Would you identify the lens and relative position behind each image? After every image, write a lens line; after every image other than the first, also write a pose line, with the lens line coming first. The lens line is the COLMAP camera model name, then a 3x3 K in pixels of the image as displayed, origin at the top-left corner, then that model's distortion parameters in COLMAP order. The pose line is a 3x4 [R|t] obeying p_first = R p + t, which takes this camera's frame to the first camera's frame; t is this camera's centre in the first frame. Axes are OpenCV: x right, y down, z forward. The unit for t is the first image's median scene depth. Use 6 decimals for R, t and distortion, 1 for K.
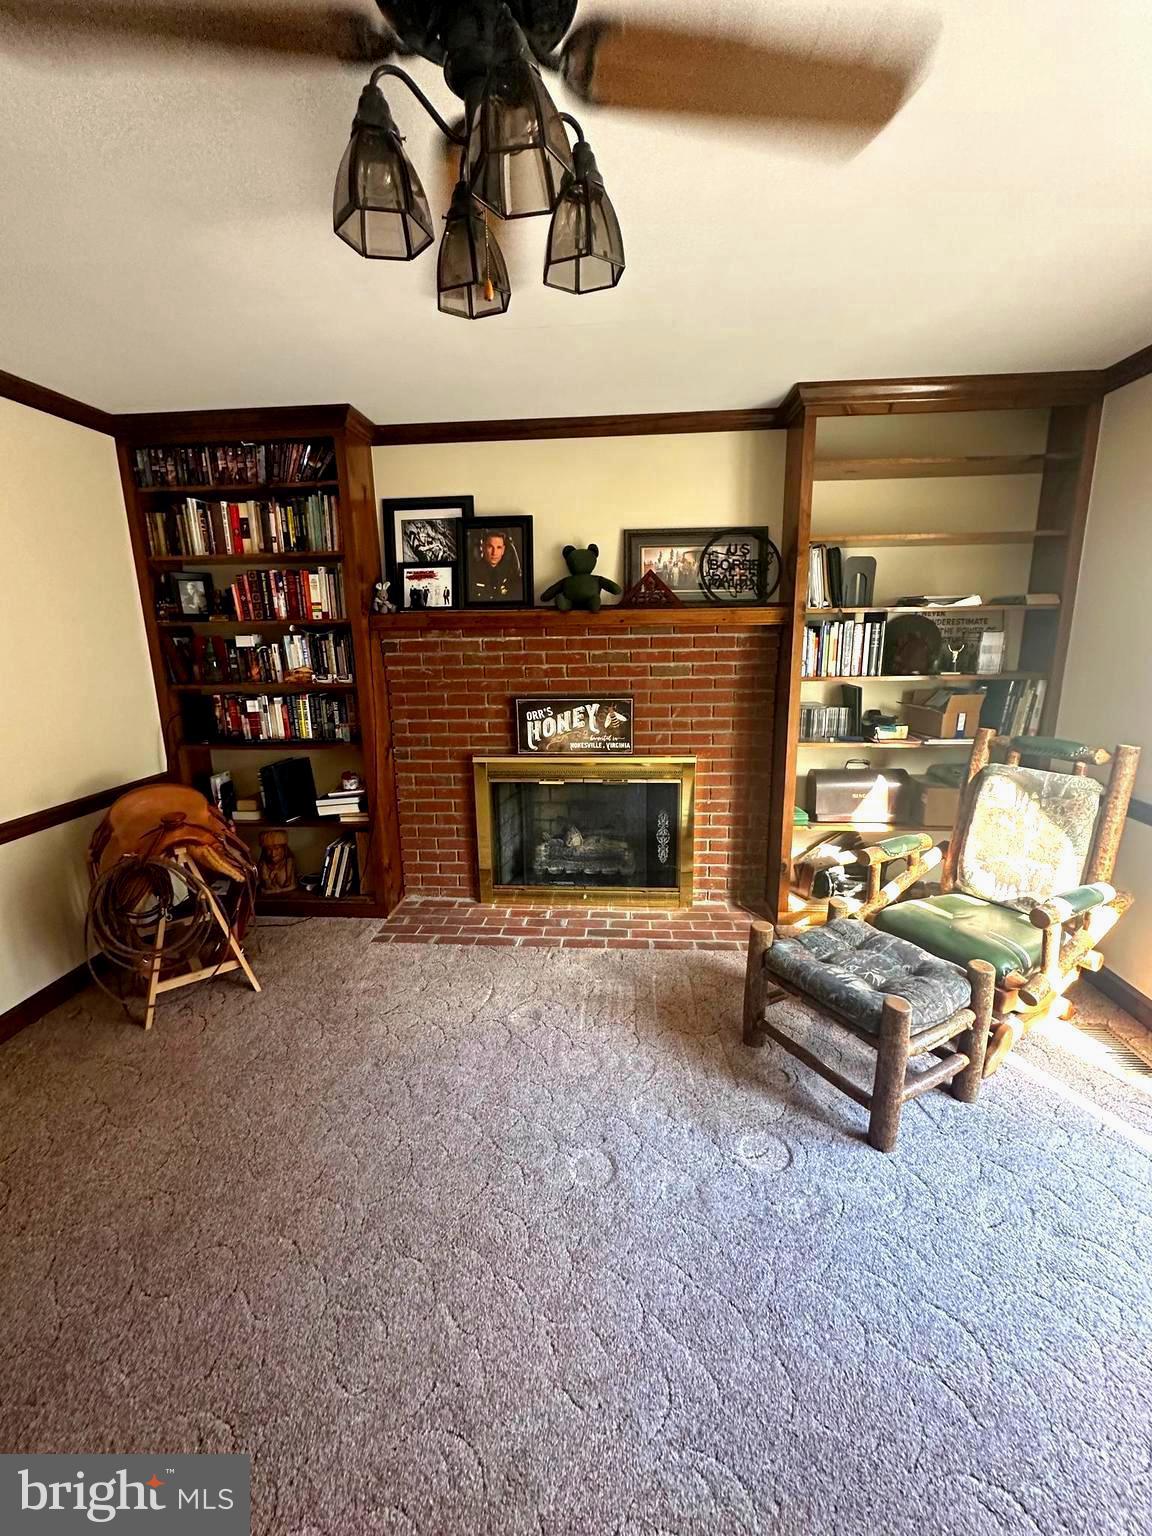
lens RADIAL K [[625.4, 0, 575.9], [0, 625.4, 761.6], [0, 0, 1]] dist [-0.000735, -0.000054]
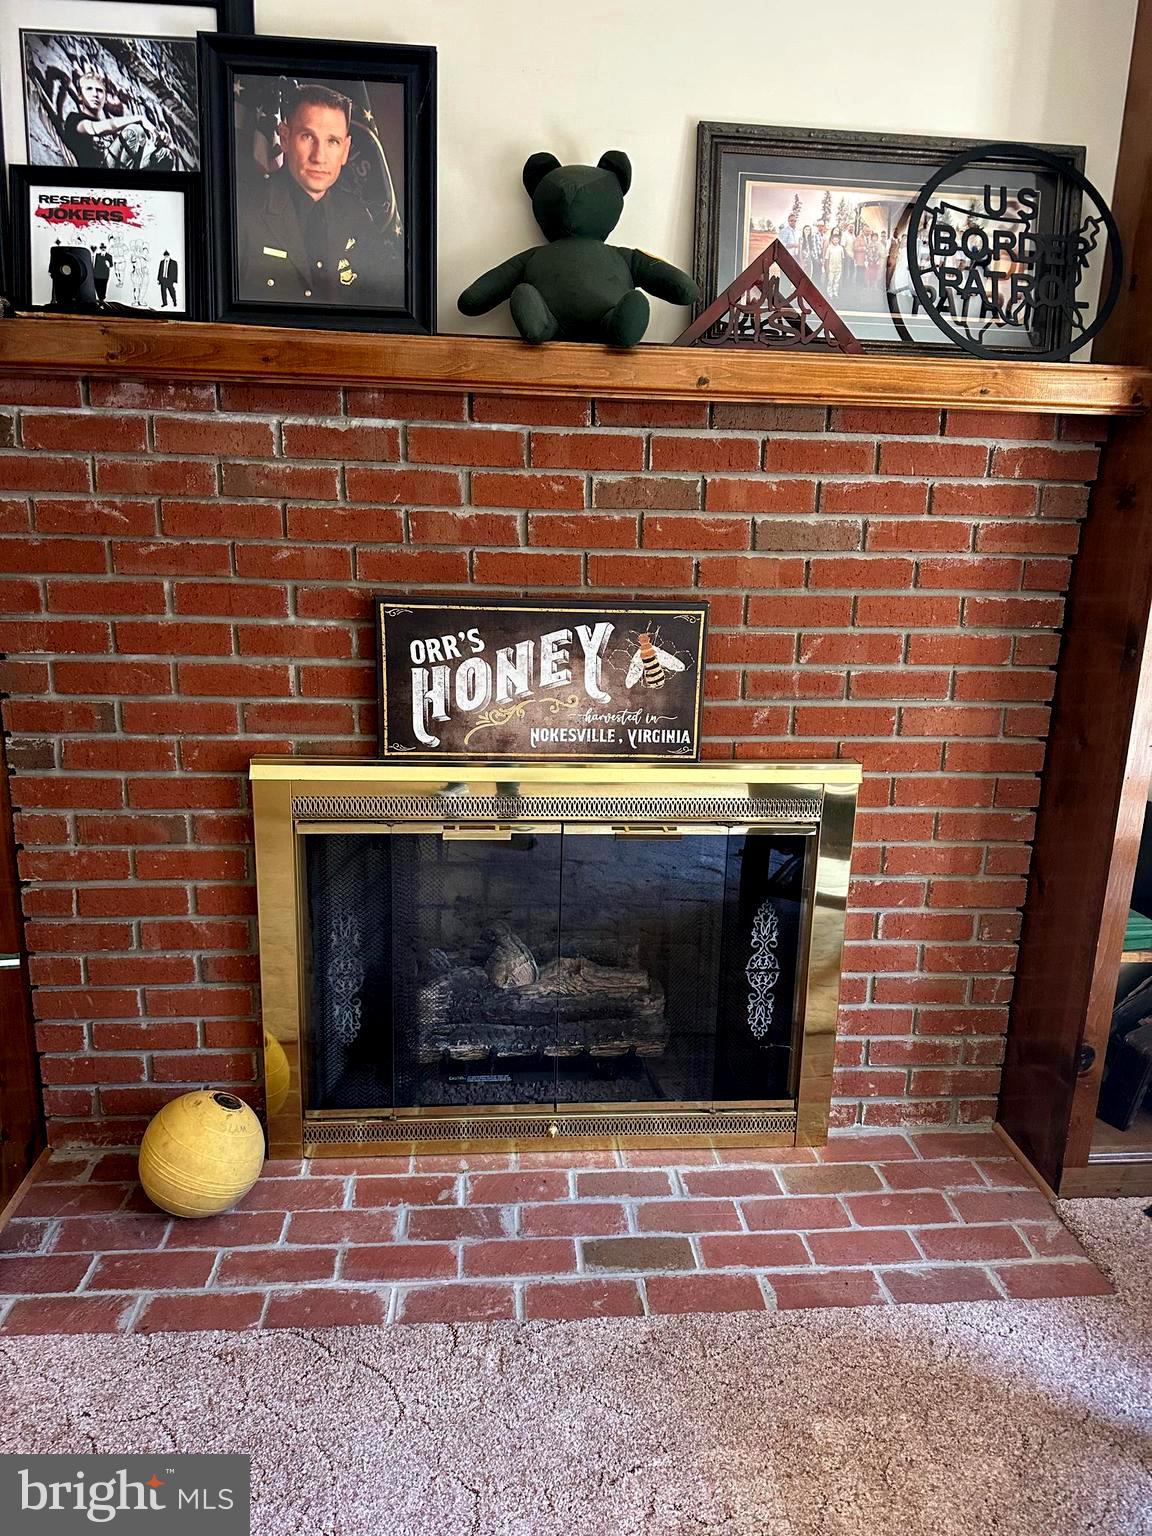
lens RADIAL K [[1080.9, 0, 576.0], [0, 1080.9, 768.0], [0, 0, 1]] dist [0.101724, -0.127624]
pose [[0.986257, 0.003176, 0.165188, -0.088428], [-0.009771, 0.999186, 0.039131, -0.032209], [-0.164929, -0.040207, 0.985486, 0.376184]]
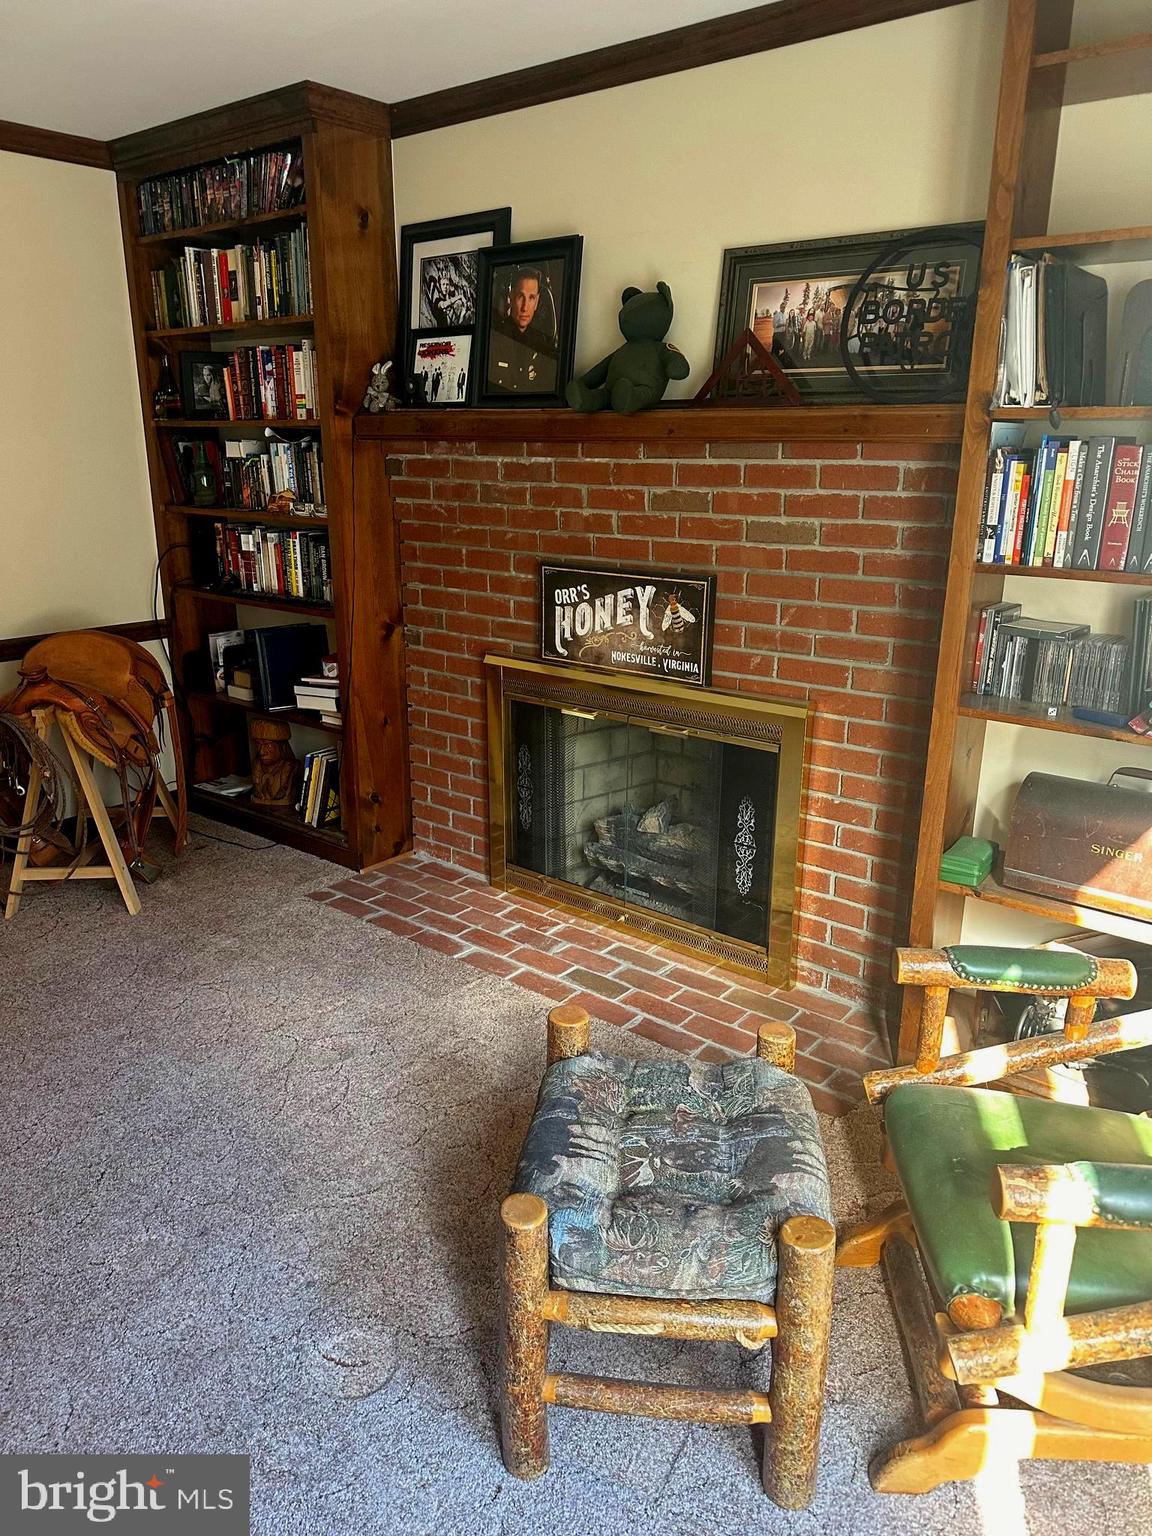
lens RADIAL K [[1058.4, 0, 576.0], [0, 1058.4, 768.0], [0, 0, 1]] dist [0.158686, -0.269880]
pose [[0.823355, 0.184951, -0.536544, 0.515604], [-0.138570, 0.982309, 0.125967, -0.042869], [0.550350, -0.029366, 0.834418, 0.165071]]
